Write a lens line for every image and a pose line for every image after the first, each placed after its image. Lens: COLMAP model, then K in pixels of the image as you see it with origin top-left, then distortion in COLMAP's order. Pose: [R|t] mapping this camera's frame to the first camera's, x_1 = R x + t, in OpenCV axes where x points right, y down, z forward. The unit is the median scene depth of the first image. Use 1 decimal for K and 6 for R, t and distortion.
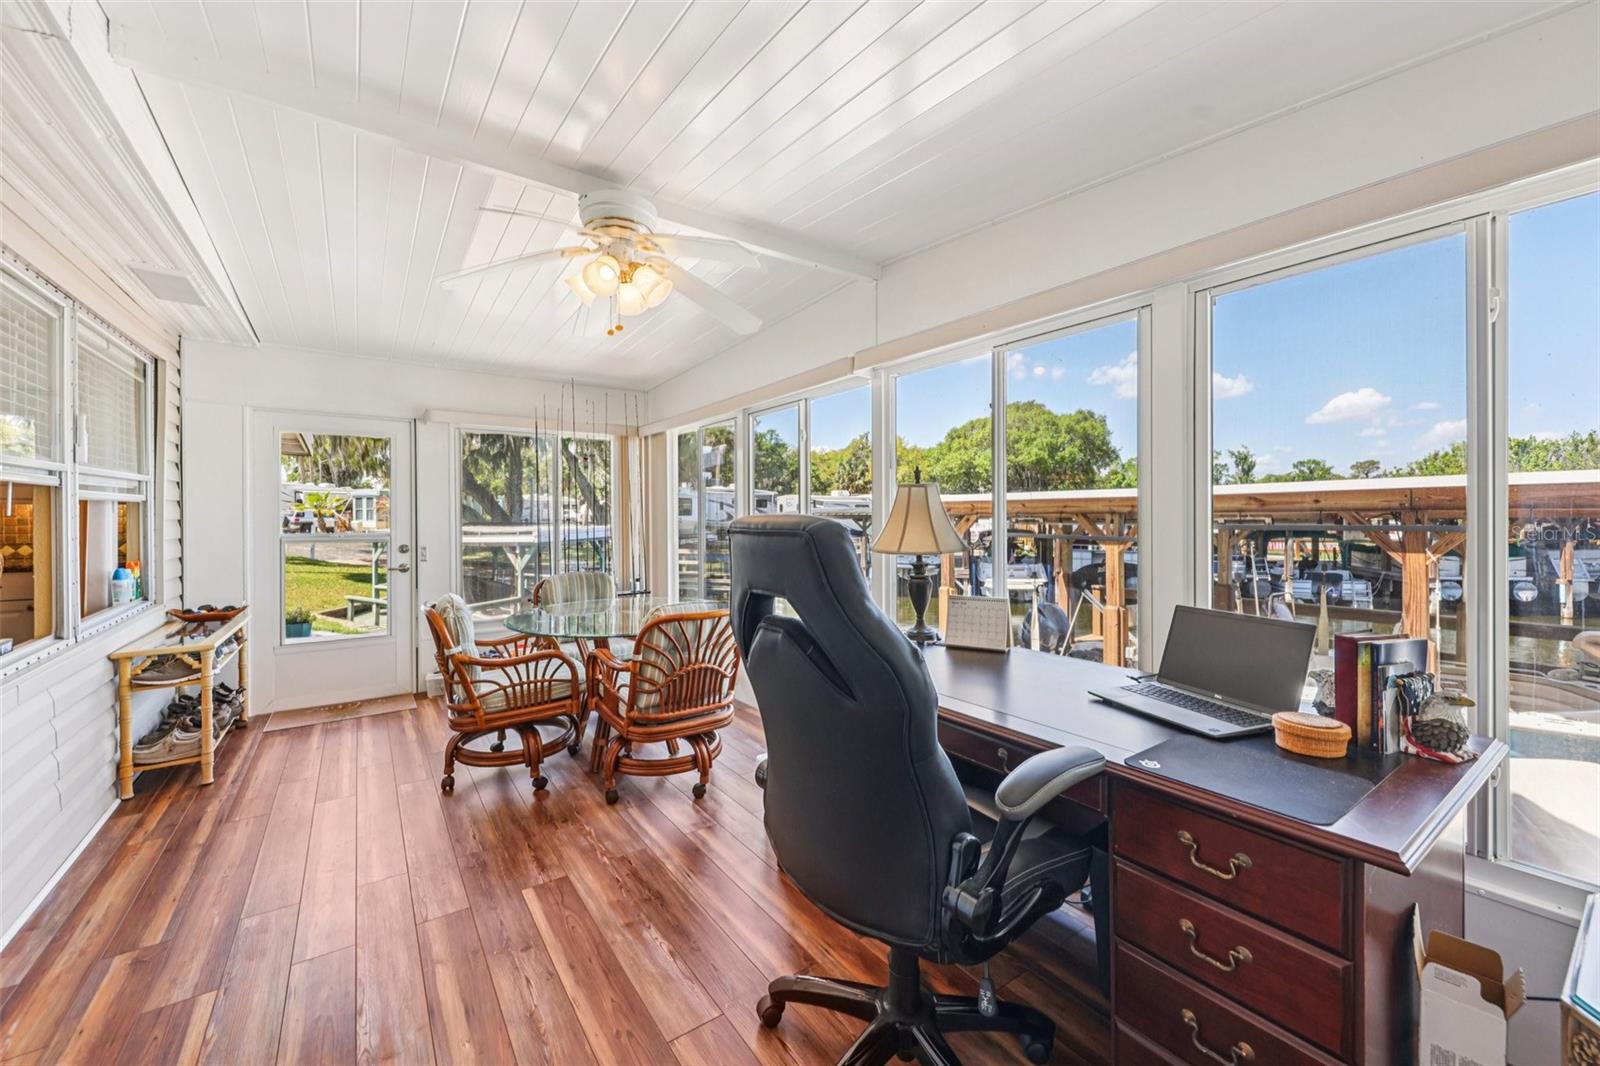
lens RADIAL K [[620.0, 0, 791.6], [0, 620.0, 520.5], [0, 0, 1]] dist [-0.002608, -0.000360]
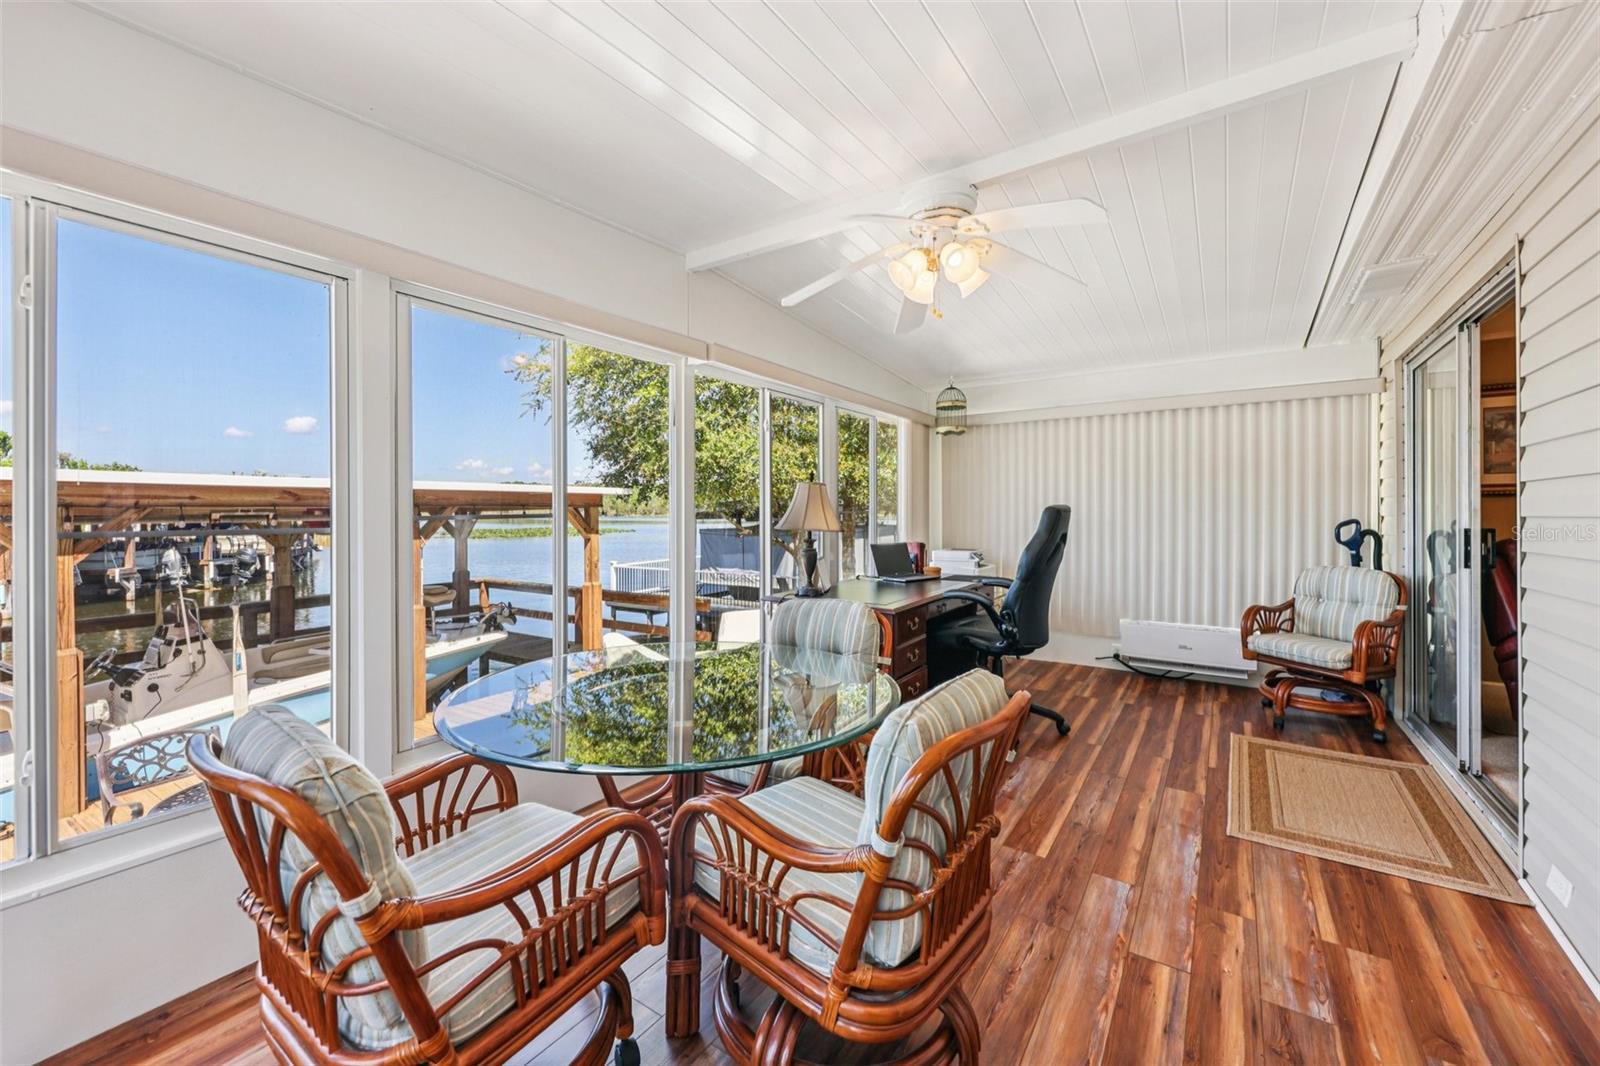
lens RADIAL K [[620.0, 0, 794.6], [0, 620.0, 517.8], [0, 0, 1]] dist [-0.002608, -0.000360]
pose [[-0.341935, -0.007261, 0.939696, -1.391802], [0.007935, 0.999912, 0.010613, 0.000847], [-0.939690, 0.011086, -0.341847, 1.909295]]
